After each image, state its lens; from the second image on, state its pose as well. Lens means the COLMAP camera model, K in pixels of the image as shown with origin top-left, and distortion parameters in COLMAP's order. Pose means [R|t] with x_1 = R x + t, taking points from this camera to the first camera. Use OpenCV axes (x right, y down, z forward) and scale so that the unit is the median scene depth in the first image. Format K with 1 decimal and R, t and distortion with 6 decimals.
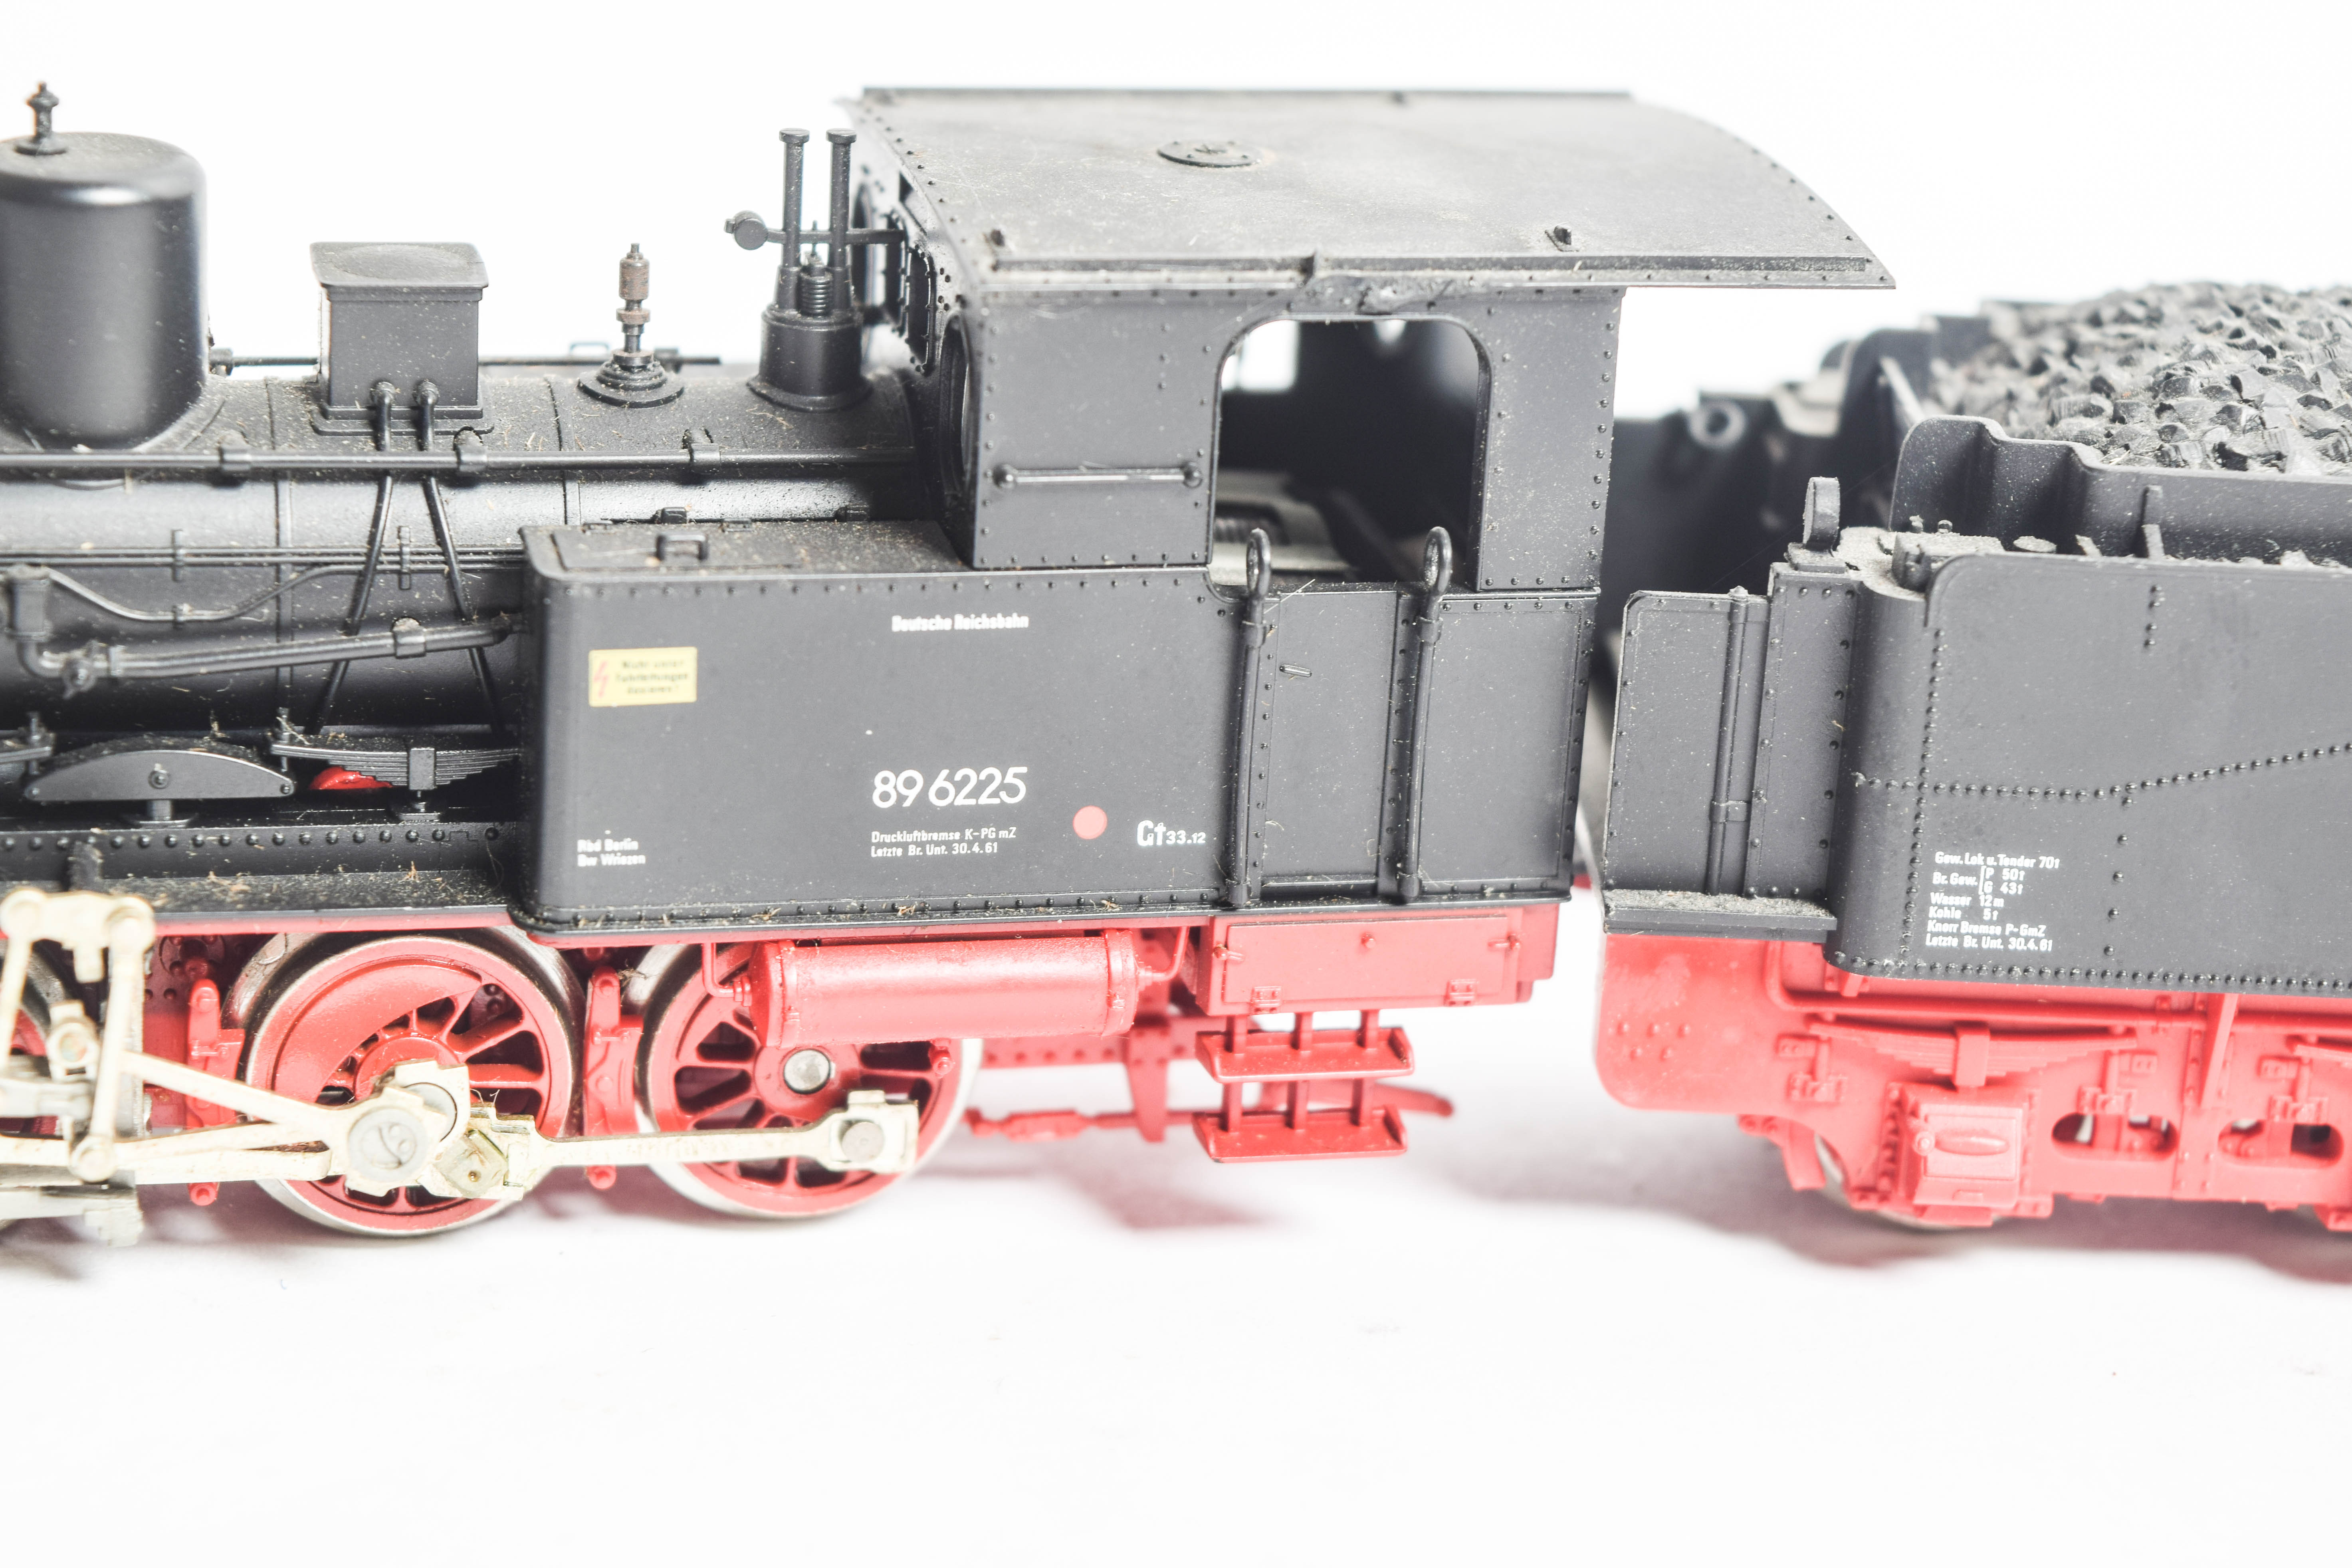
lens RADIAL K [[5201.2, 0, 1176.0], [0, 5201.2, 784.0], [0, 0, 1]] dist [-0.072056, 0.228609]
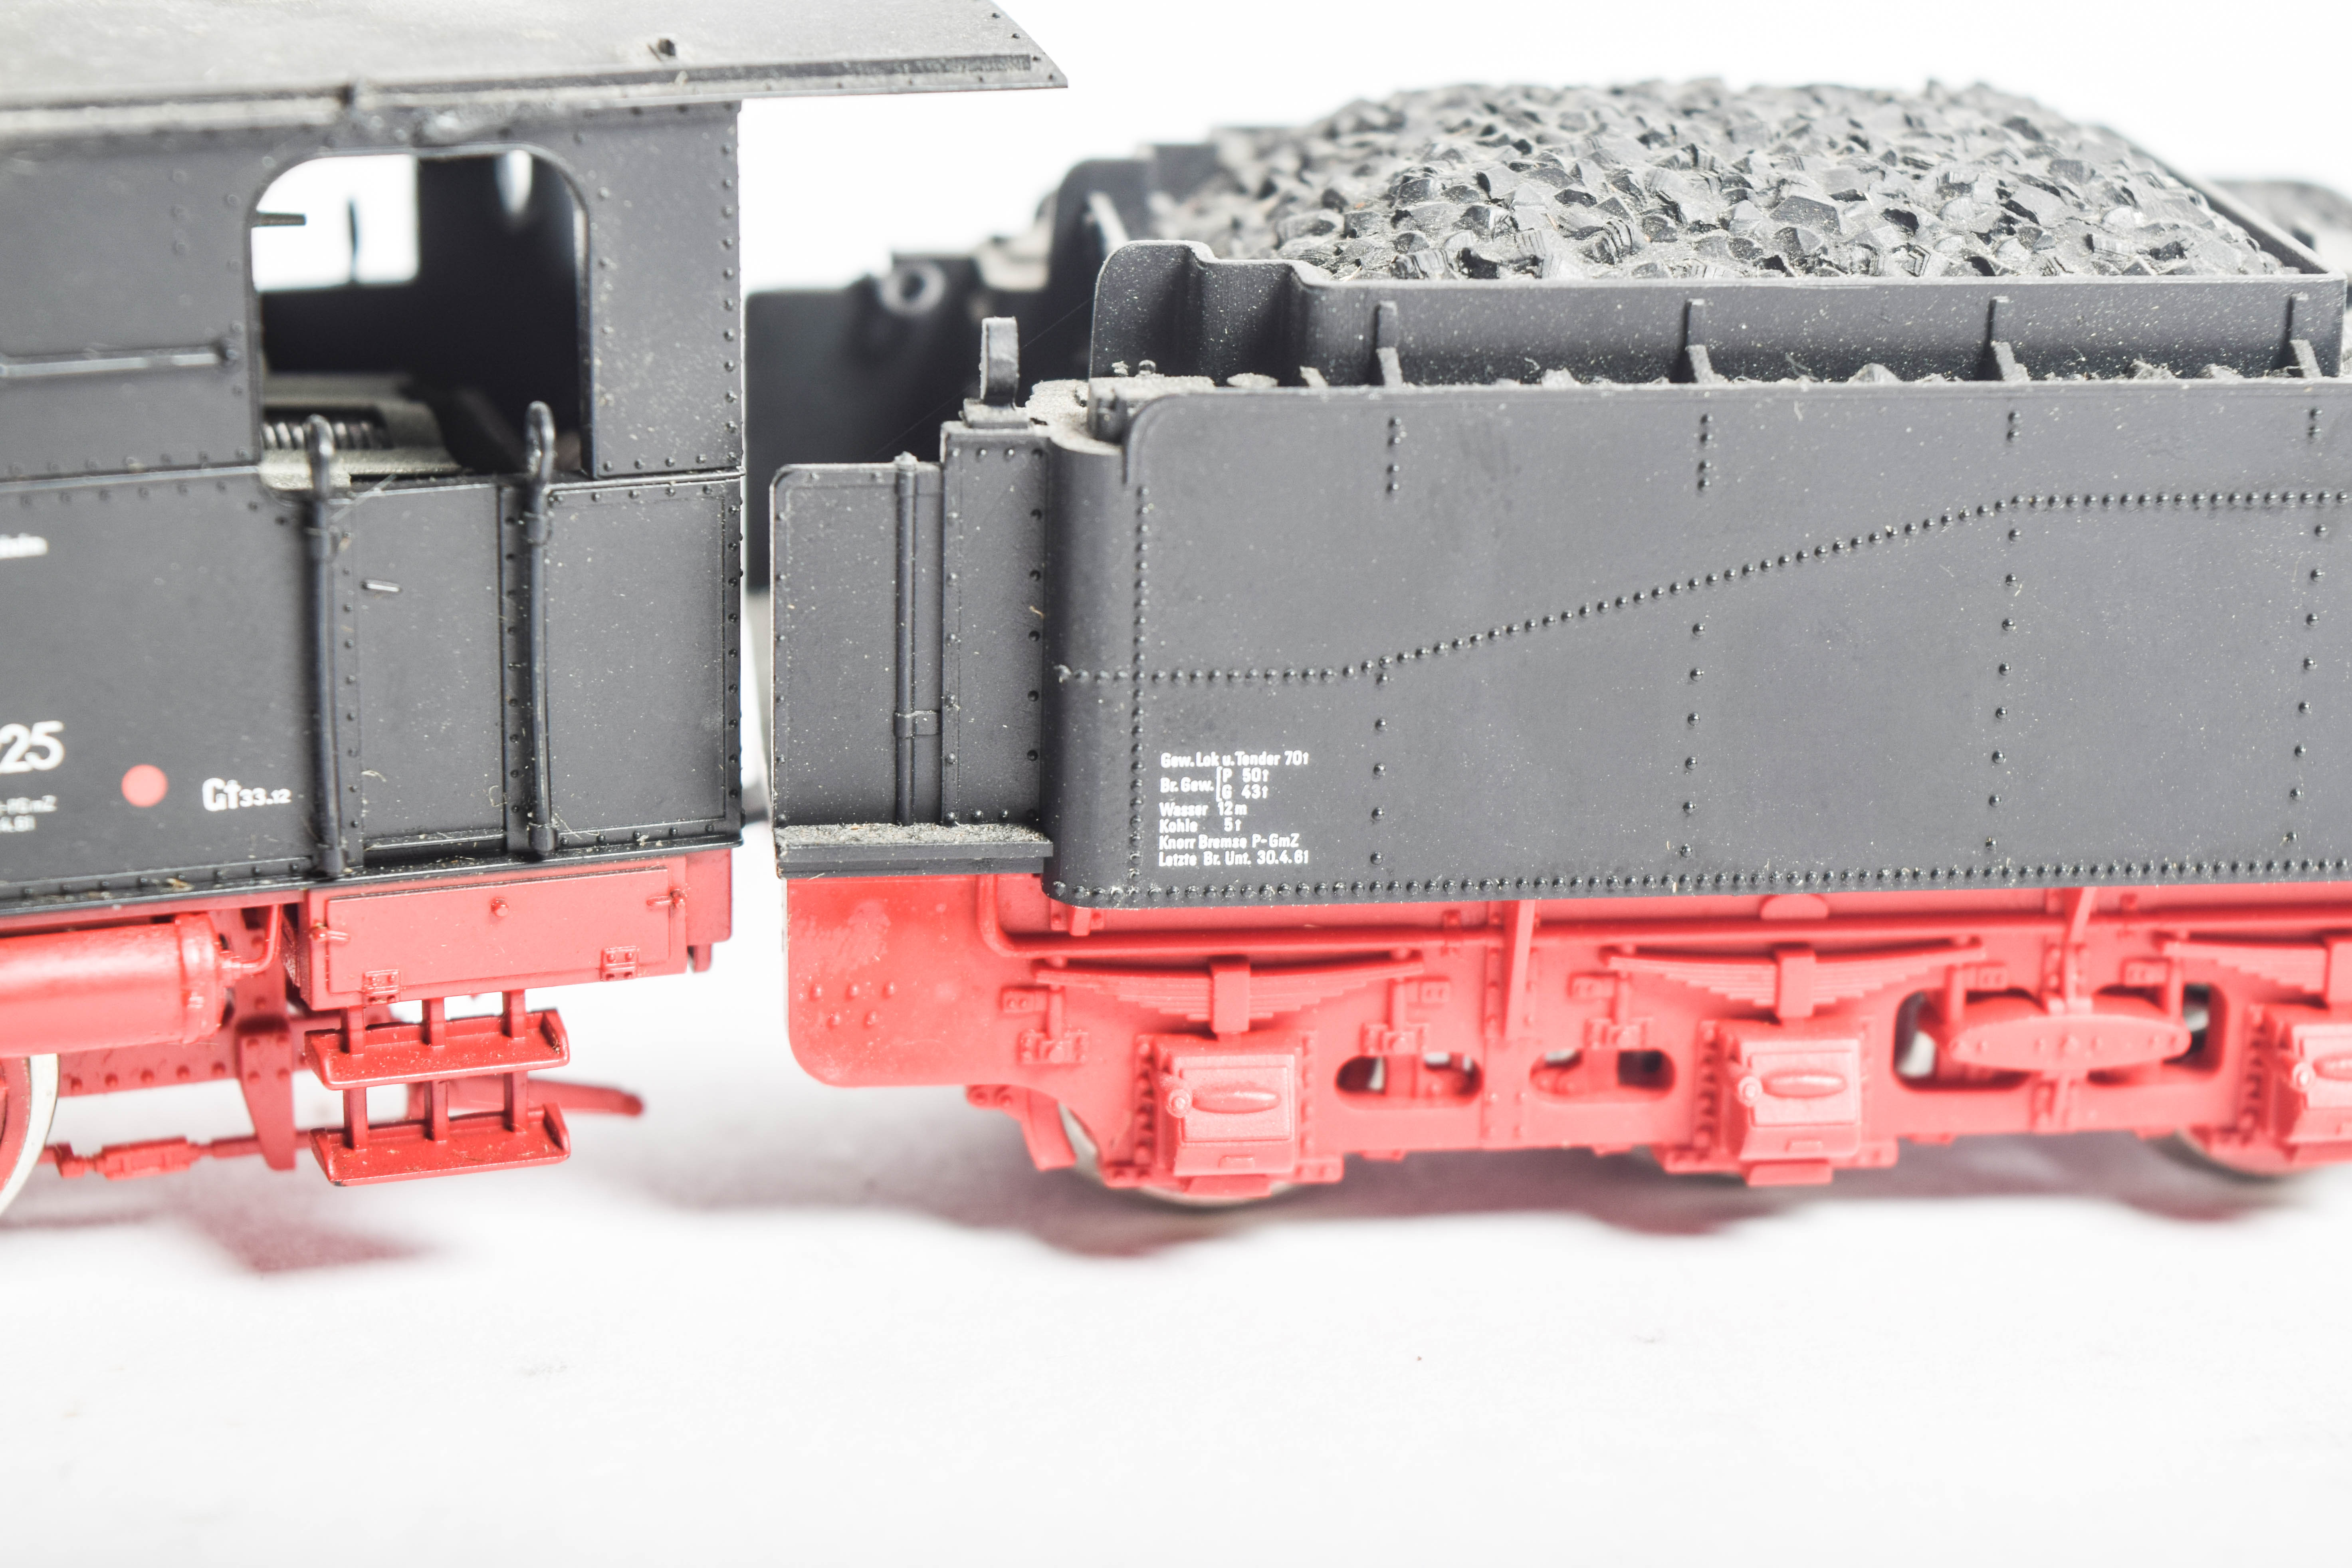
lens RADIAL K [[5201.2, 0, 1176.0], [0, 5201.2, 784.0], [0, 0, 1]] dist [-0.072056, 0.228609]
pose [[0.993864, -0.065808, 0.088908, 0.072863], [0.066899, 0.997716, -0.009351, 0.025694], [-0.088090, 0.015242, 0.995996, 0.160581]]
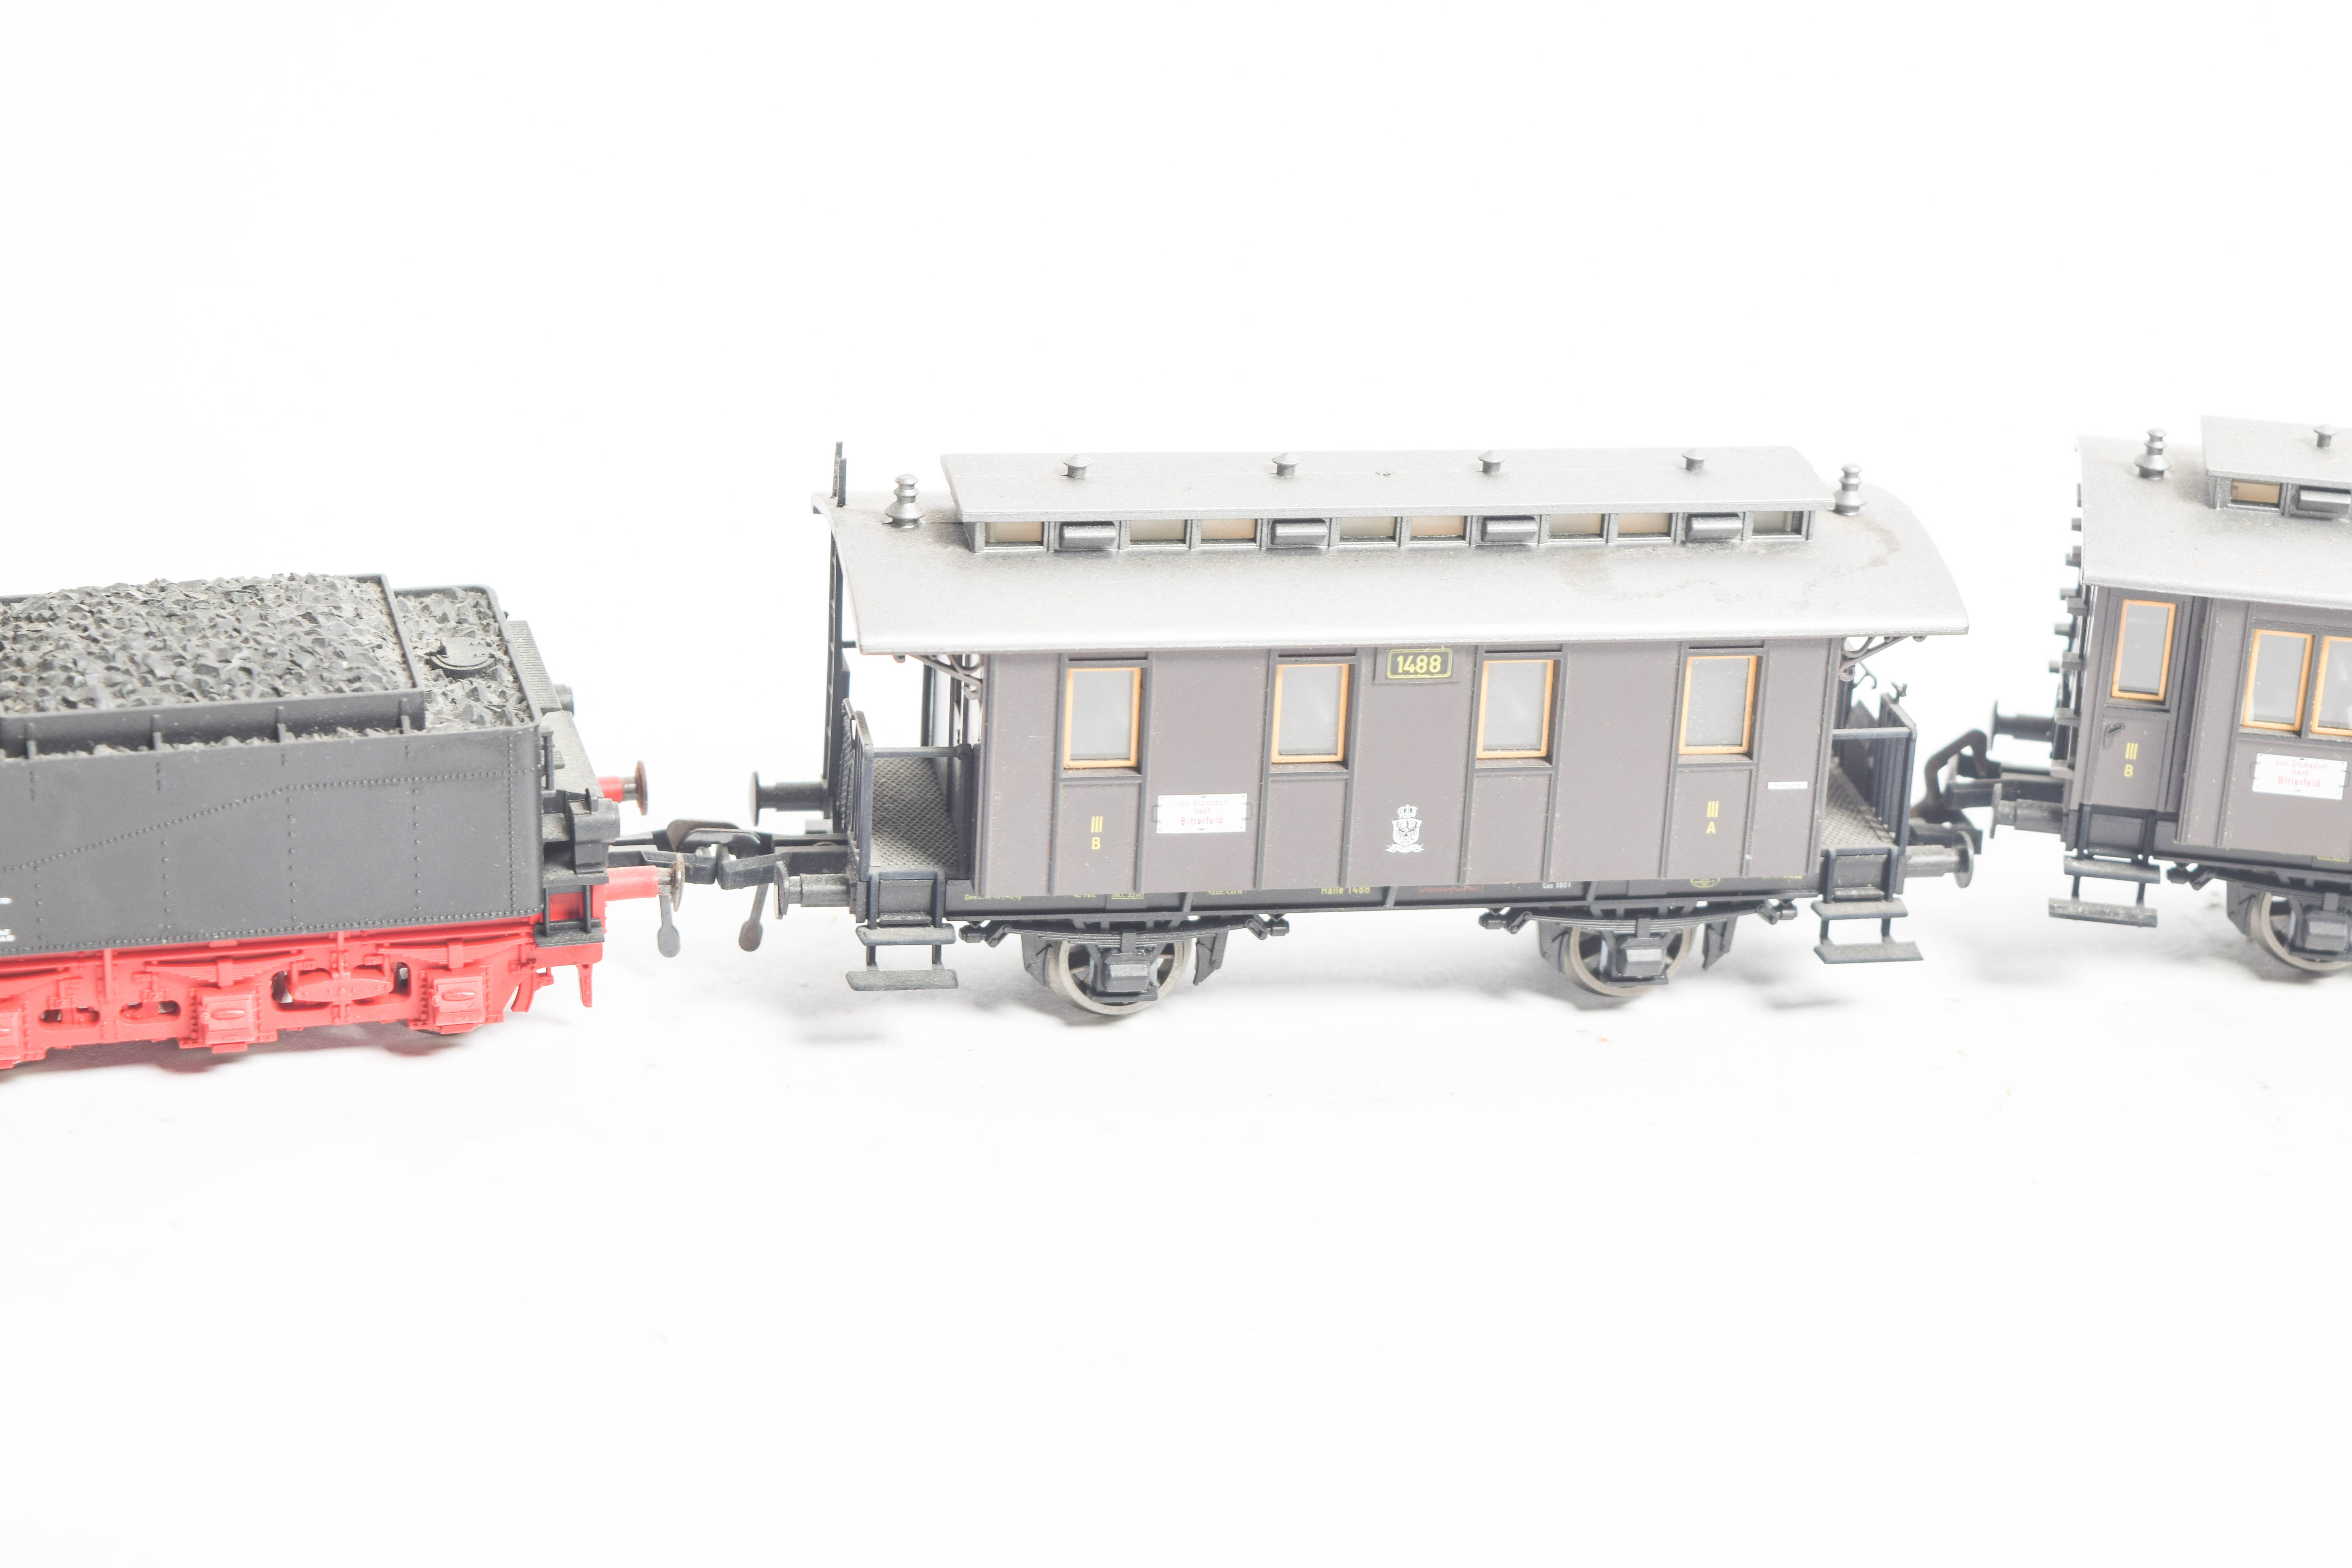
lens RADIAL K [[5201.2, 0, 1176.0], [0, 5201.2, 784.0], [0, 0, 1]] dist [-0.072056, 0.228609]
pose [[0.971747, -0.112106, 0.207703, 0.196872], [0.095694, 0.991559, 0.087479, -0.170777], [-0.215757, -0.065132, 0.974272, -1.160798]]
